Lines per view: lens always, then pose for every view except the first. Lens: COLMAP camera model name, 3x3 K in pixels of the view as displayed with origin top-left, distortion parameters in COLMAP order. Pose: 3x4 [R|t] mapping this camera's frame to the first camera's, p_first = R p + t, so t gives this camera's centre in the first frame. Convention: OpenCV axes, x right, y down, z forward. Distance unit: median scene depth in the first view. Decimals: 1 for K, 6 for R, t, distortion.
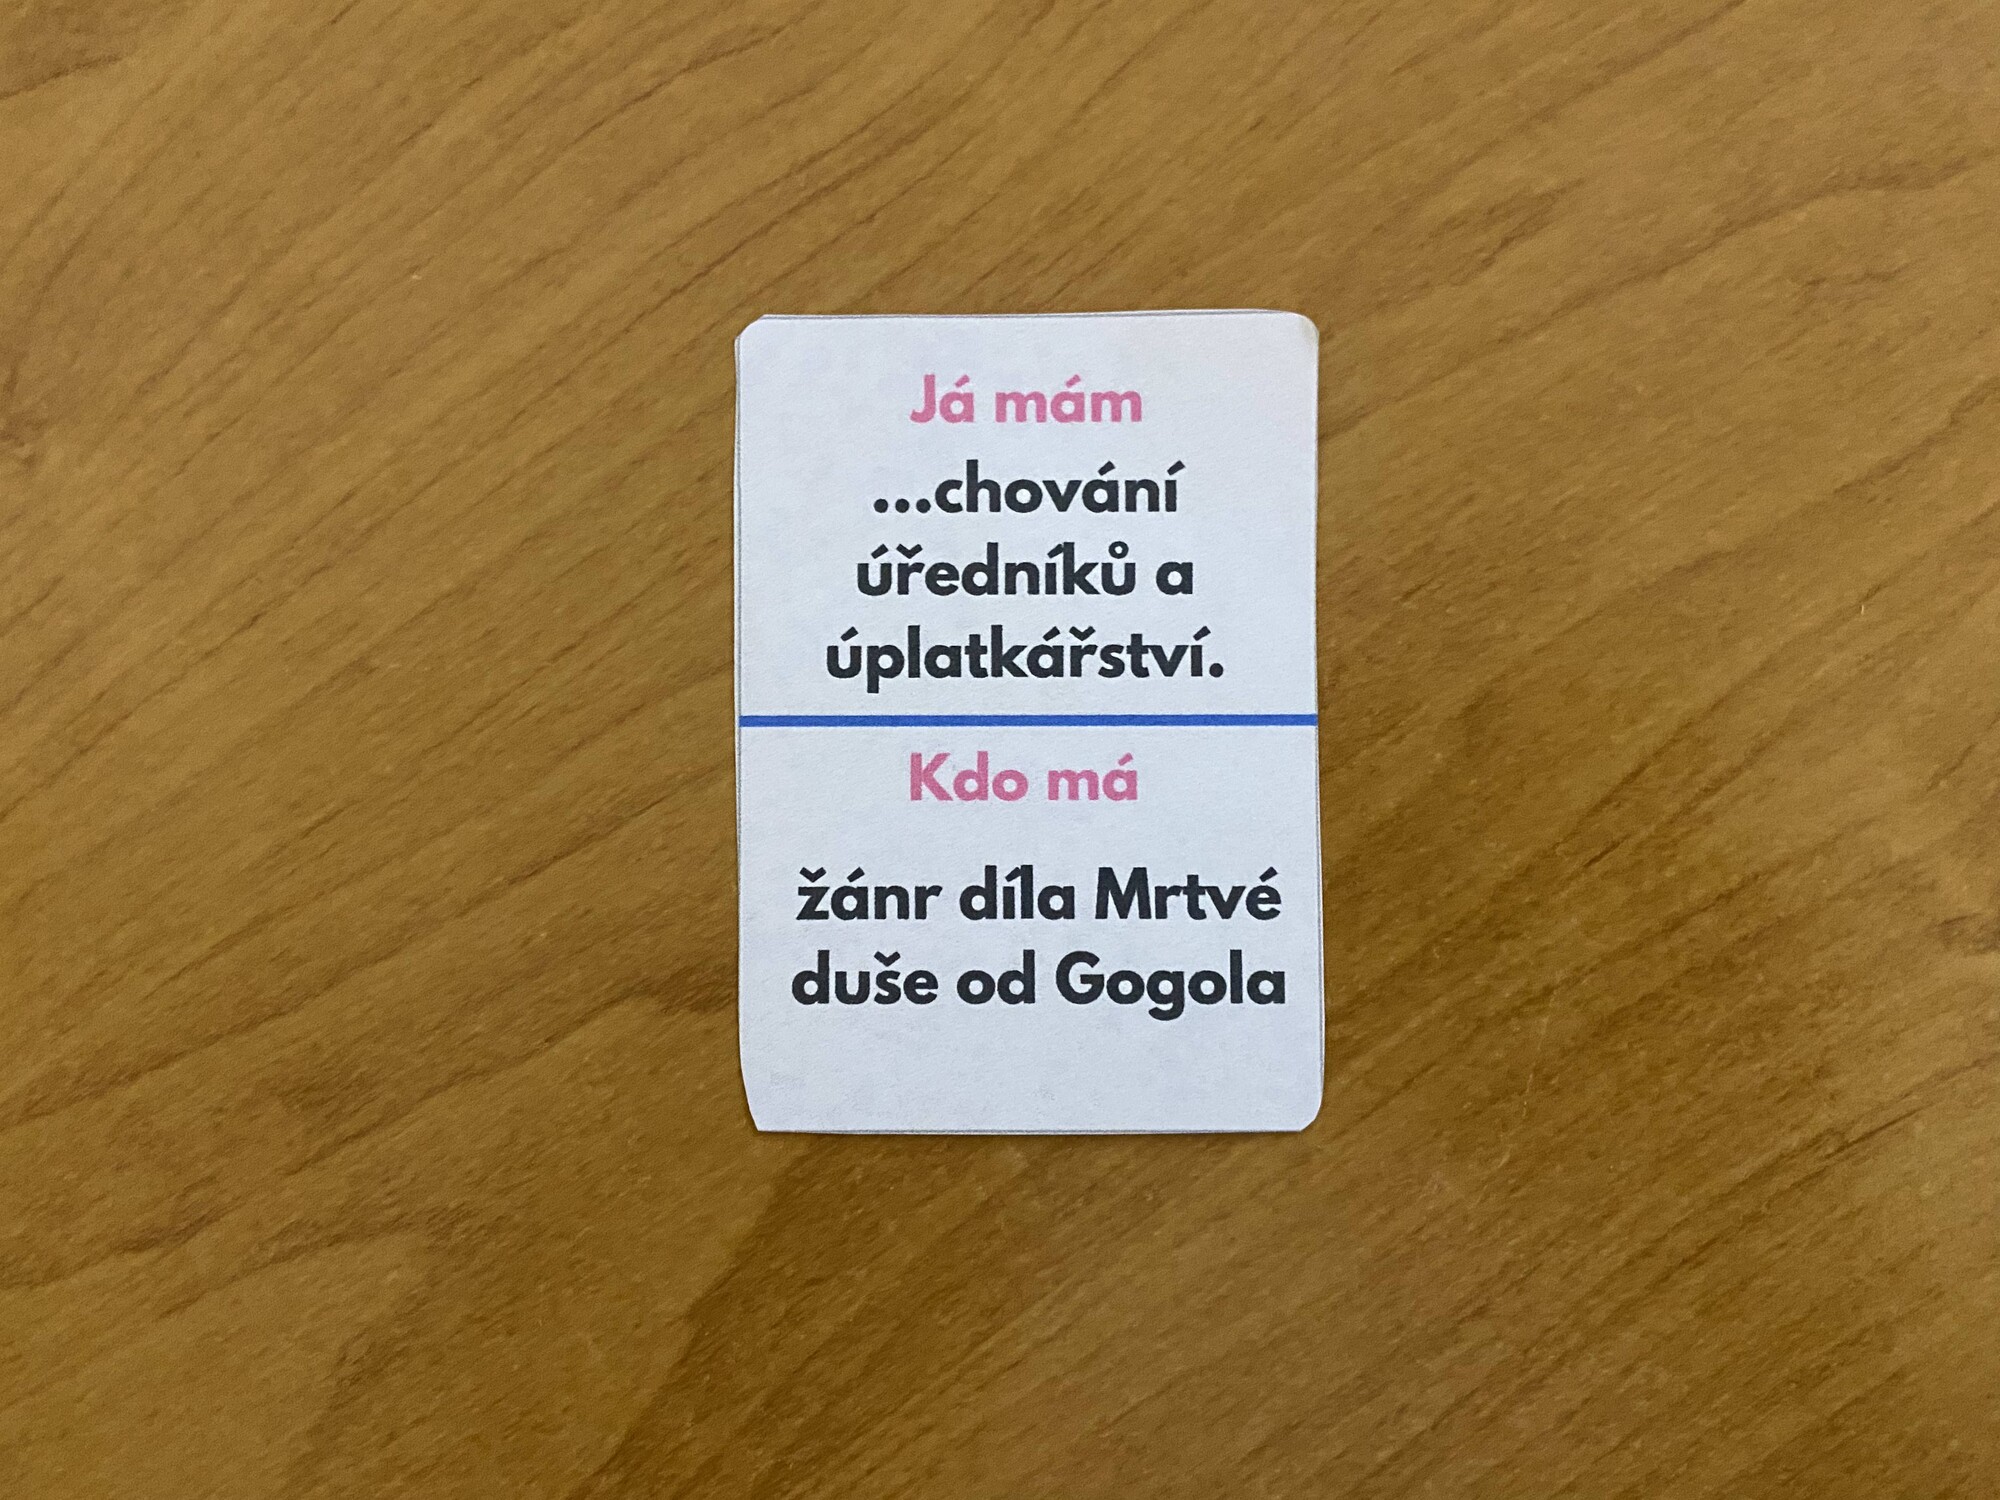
lens RADIAL K [[1514.8, 0, 982.0], [0, 1514.8, 741.3], [0, 0, 1]] dist [0.129318, -0.196251]
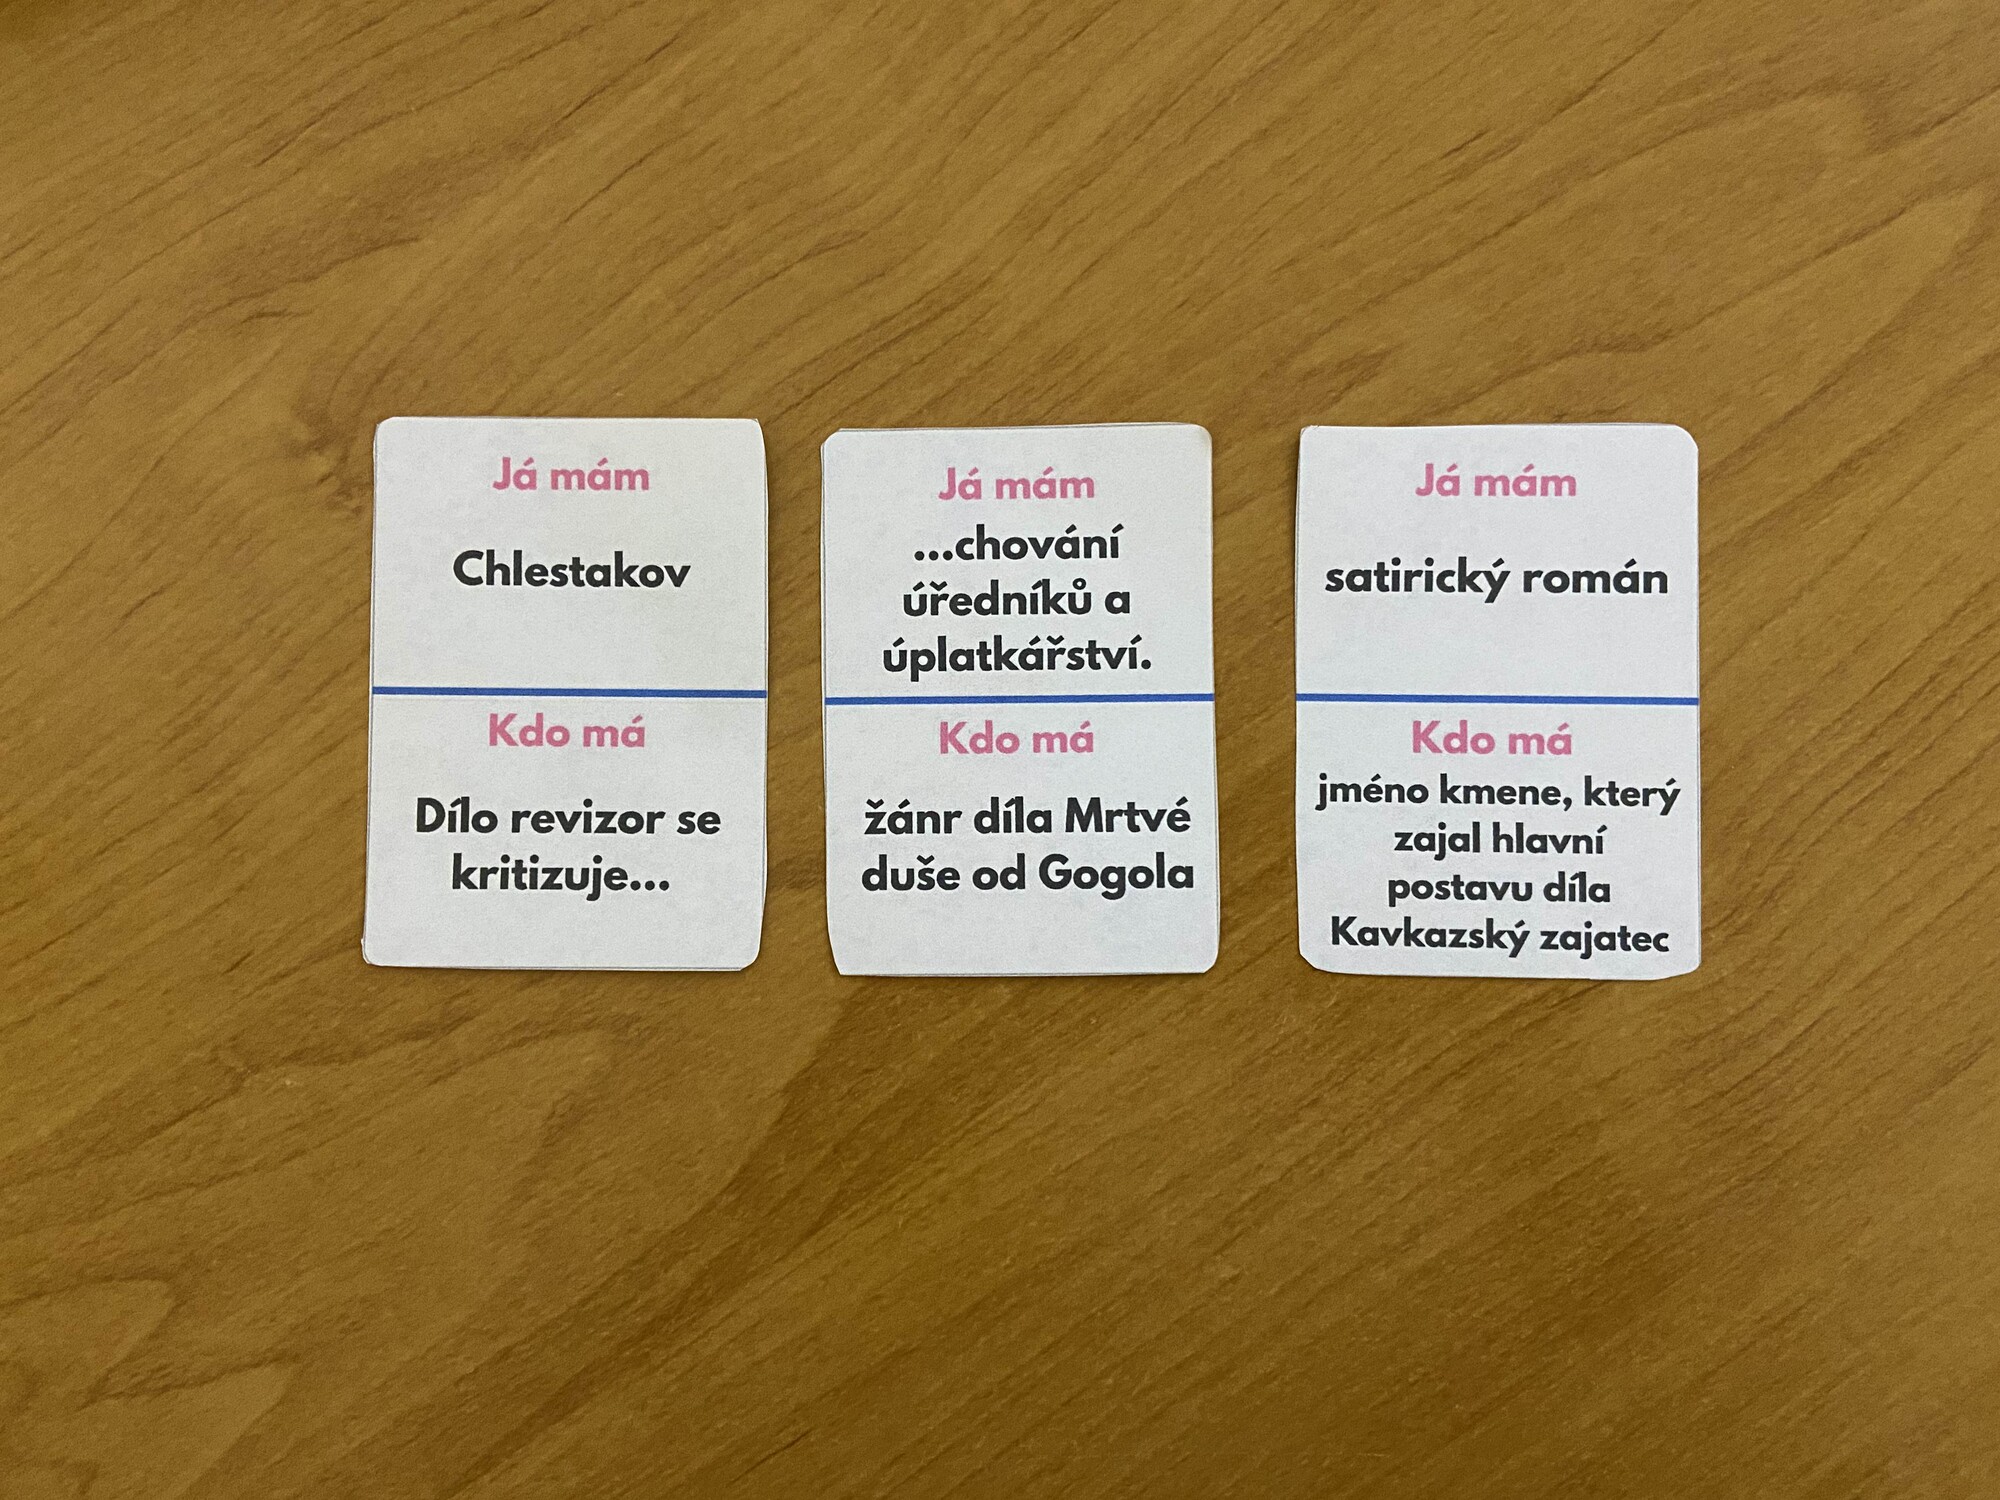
lens RADIAL K [[1514.8, 0, 982.0], [0, 1514.8, 741.3], [0, 0, 1]] dist [0.129318, -0.196251]
pose [[0.999598, 0.024093, -0.014929, 0.016466], [-0.024257, 0.999646, -0.010937, 0.044323], [0.014661, 0.011295, 0.999829, -0.485434]]
